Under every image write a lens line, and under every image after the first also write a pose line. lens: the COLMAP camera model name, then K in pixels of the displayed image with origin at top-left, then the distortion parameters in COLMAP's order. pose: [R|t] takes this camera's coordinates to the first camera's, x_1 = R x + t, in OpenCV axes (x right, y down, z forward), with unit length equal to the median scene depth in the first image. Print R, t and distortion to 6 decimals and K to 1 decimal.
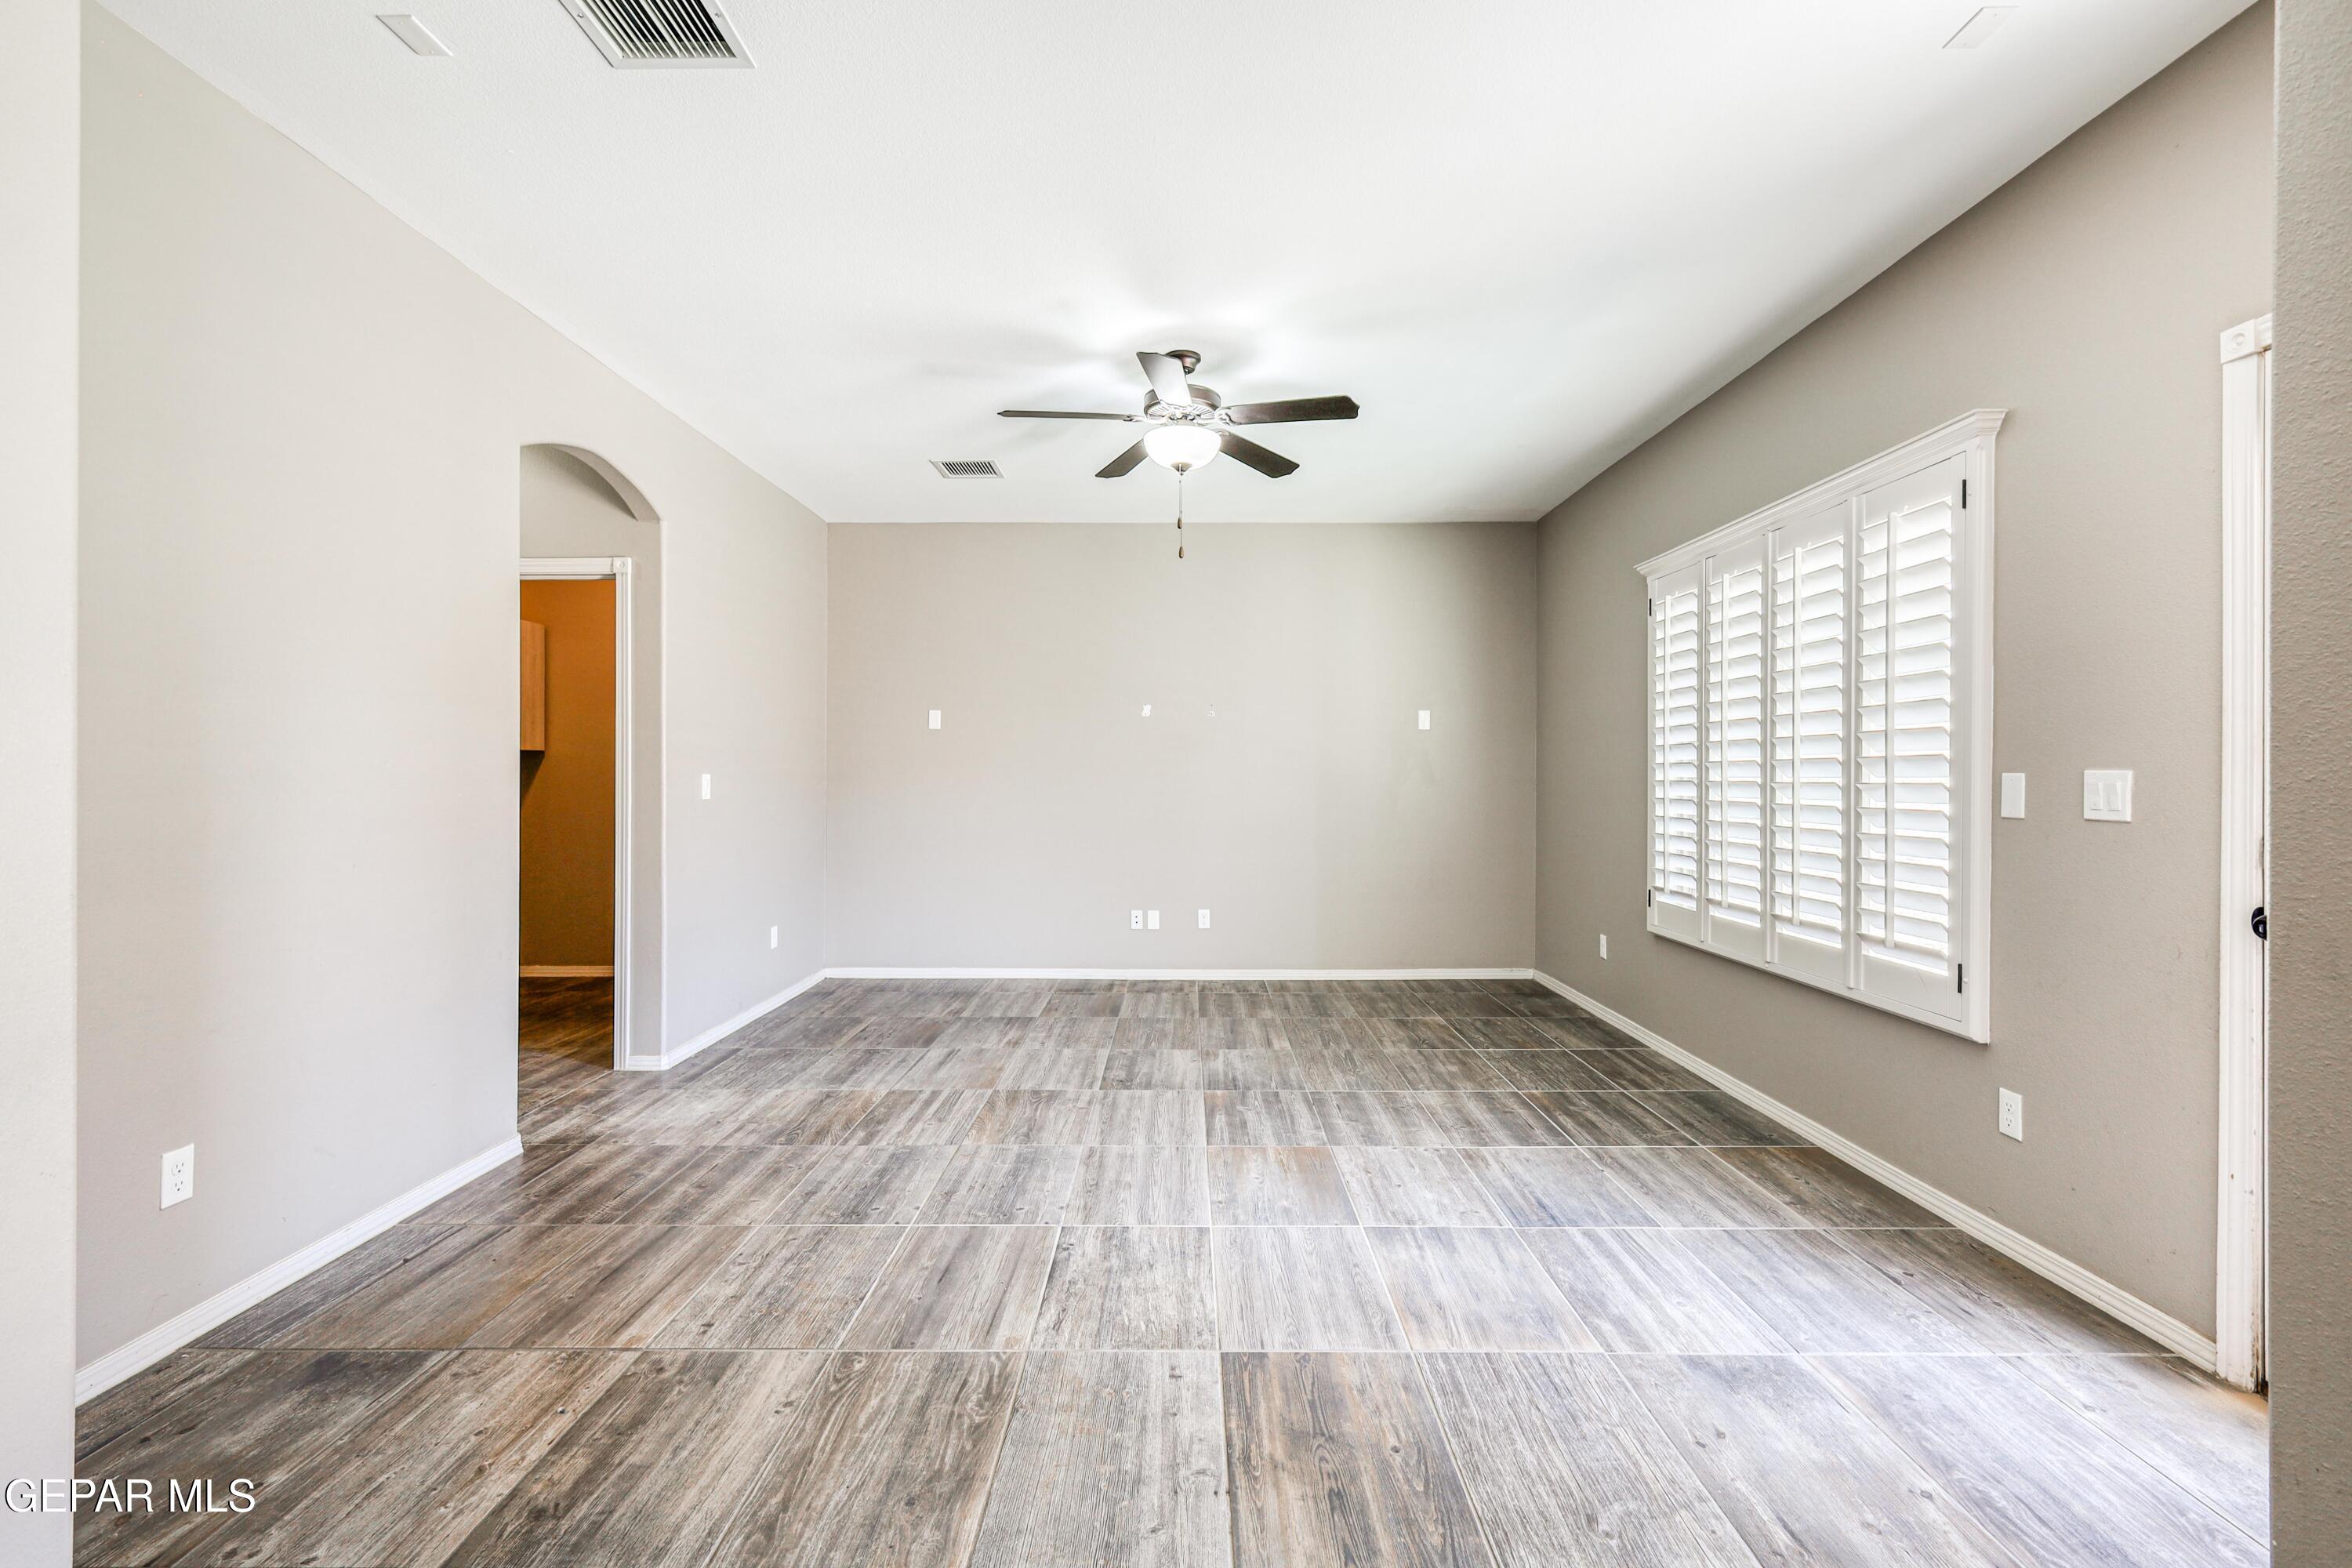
lens RADIAL K [[1037.0, 0, 1234.2], [0, 1037.0, 791.3], [0, 0, 1]] dist [-0.001278, 0.001780]
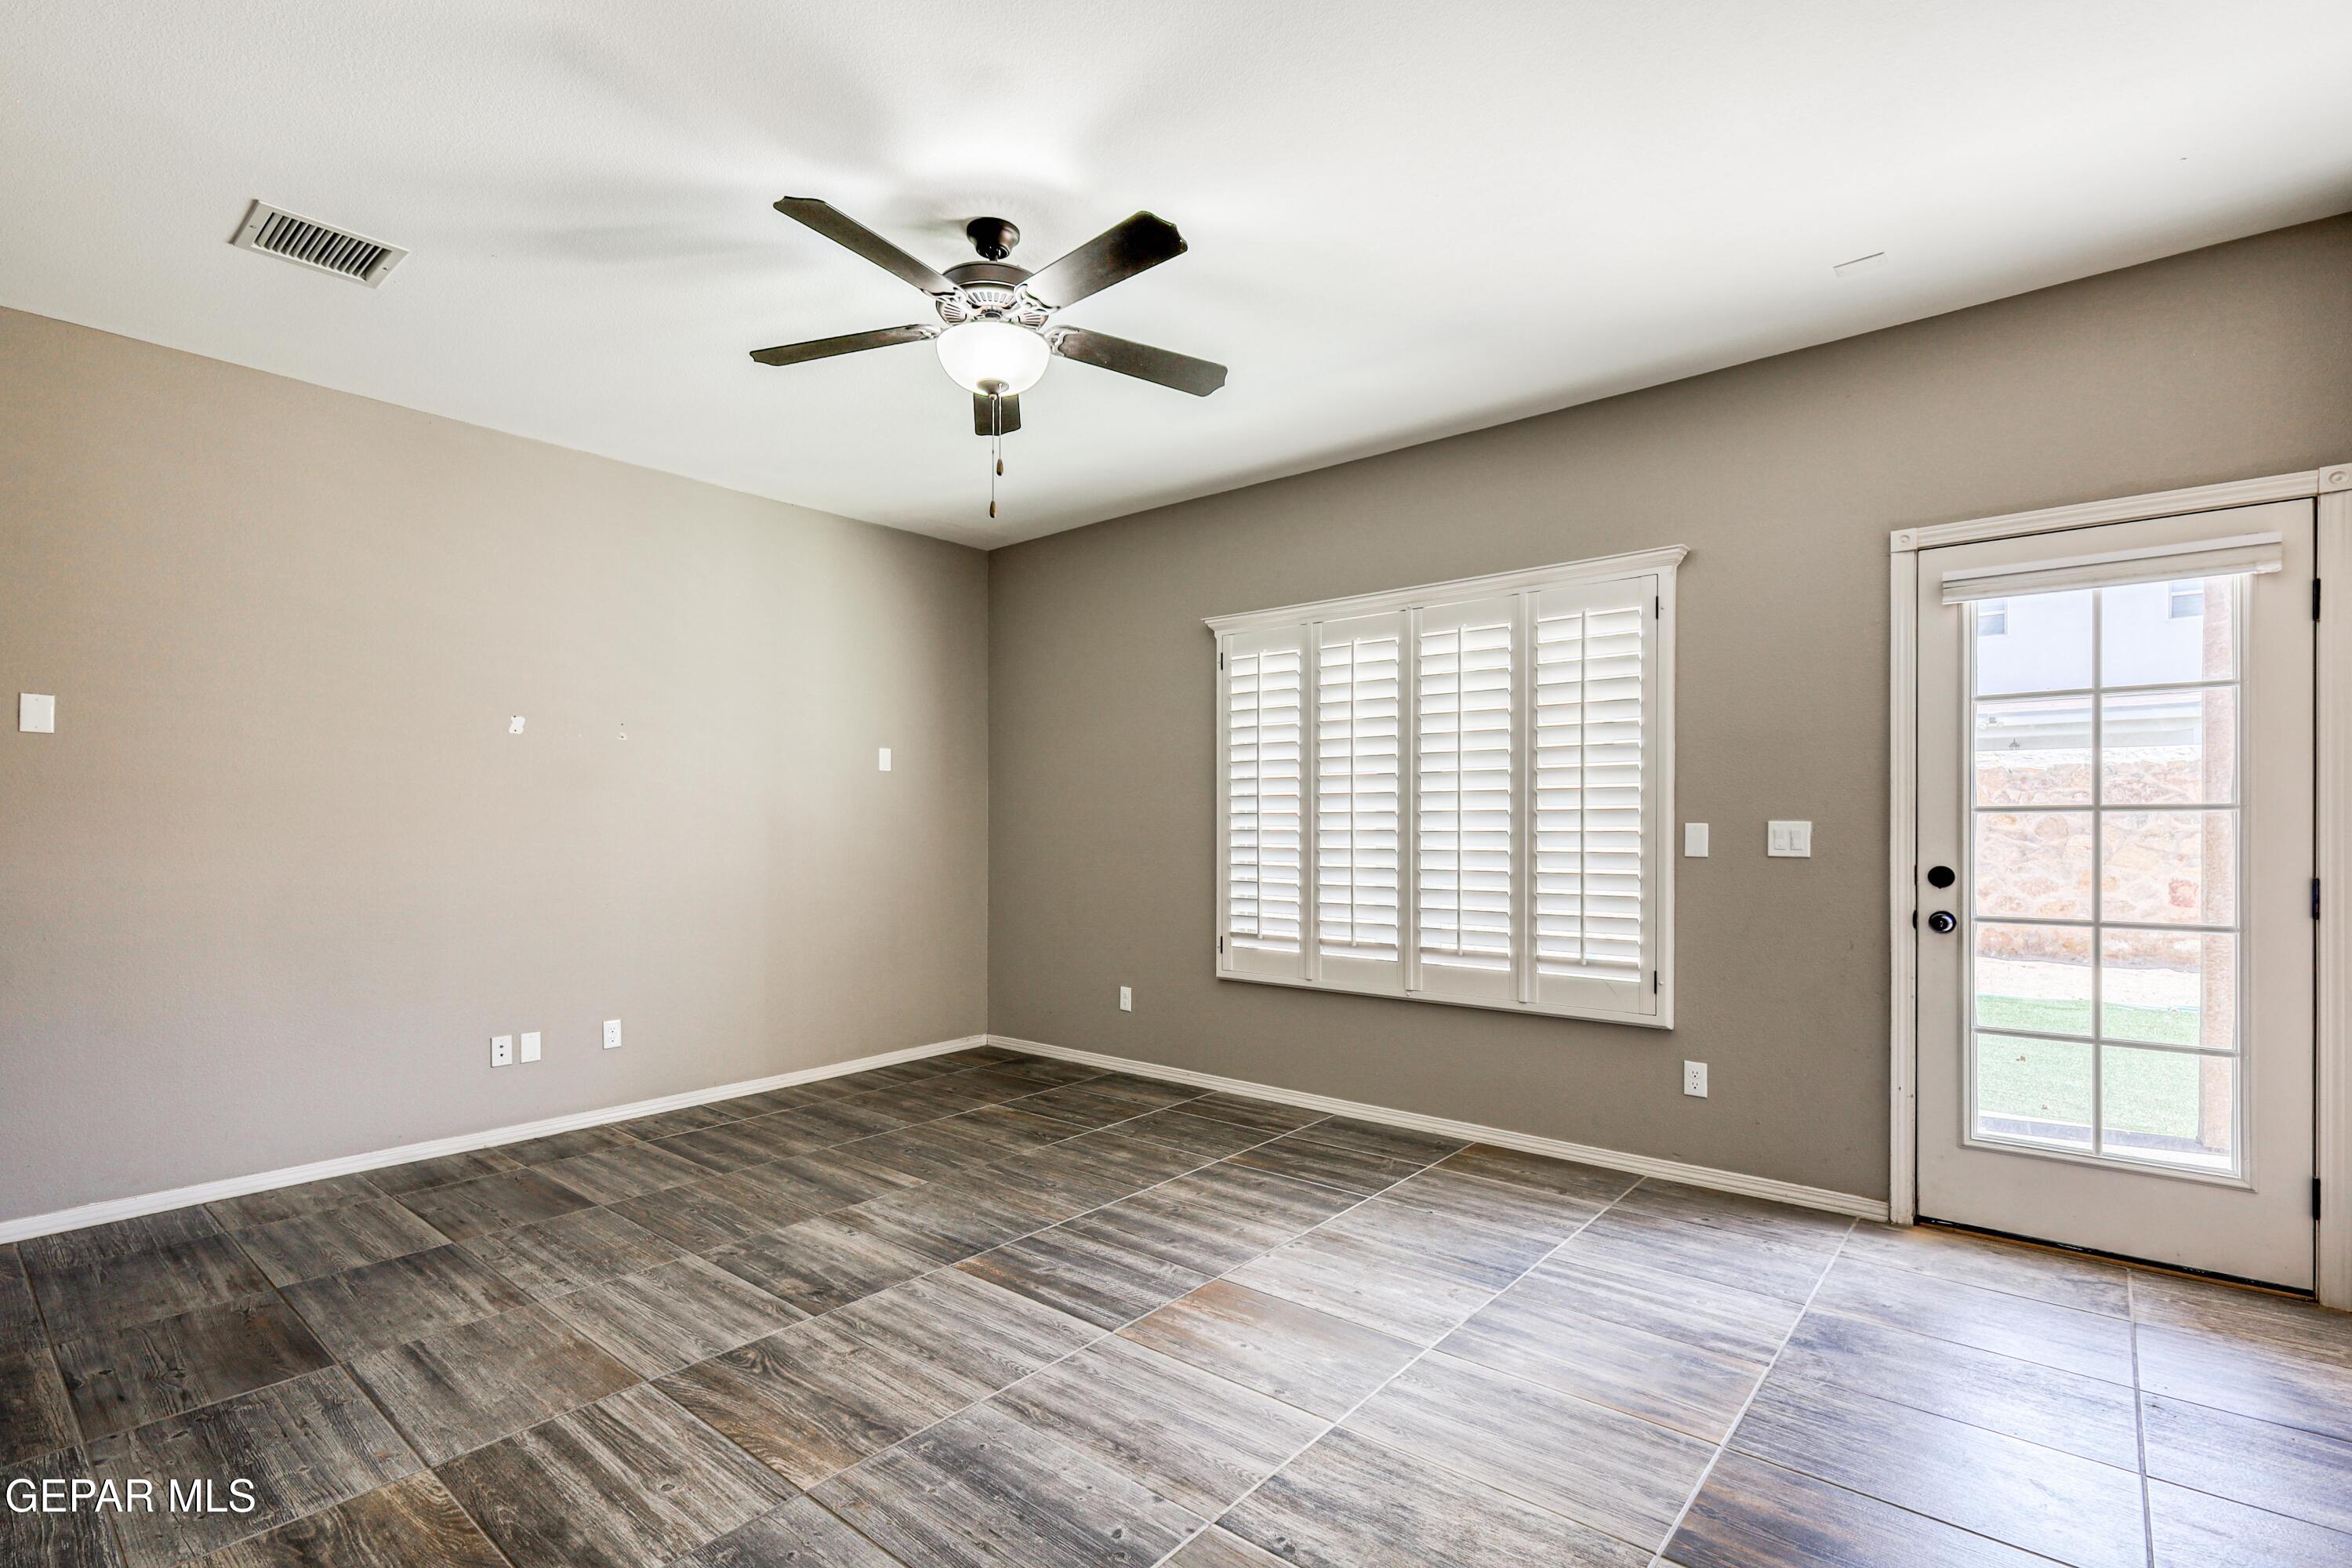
lens RADIAL K [[1037.0, 0, 1179.2], [0, 1037.0, 838.9], [0, 0, 1]] dist [-0.001278, 0.001780]
pose [[0.665760, -0.011607, 0.746075, -0.489976], [0.012509, 0.999912, 0.004394, -0.008123], [-0.746061, 0.006408, 0.665847, 0.433995]]
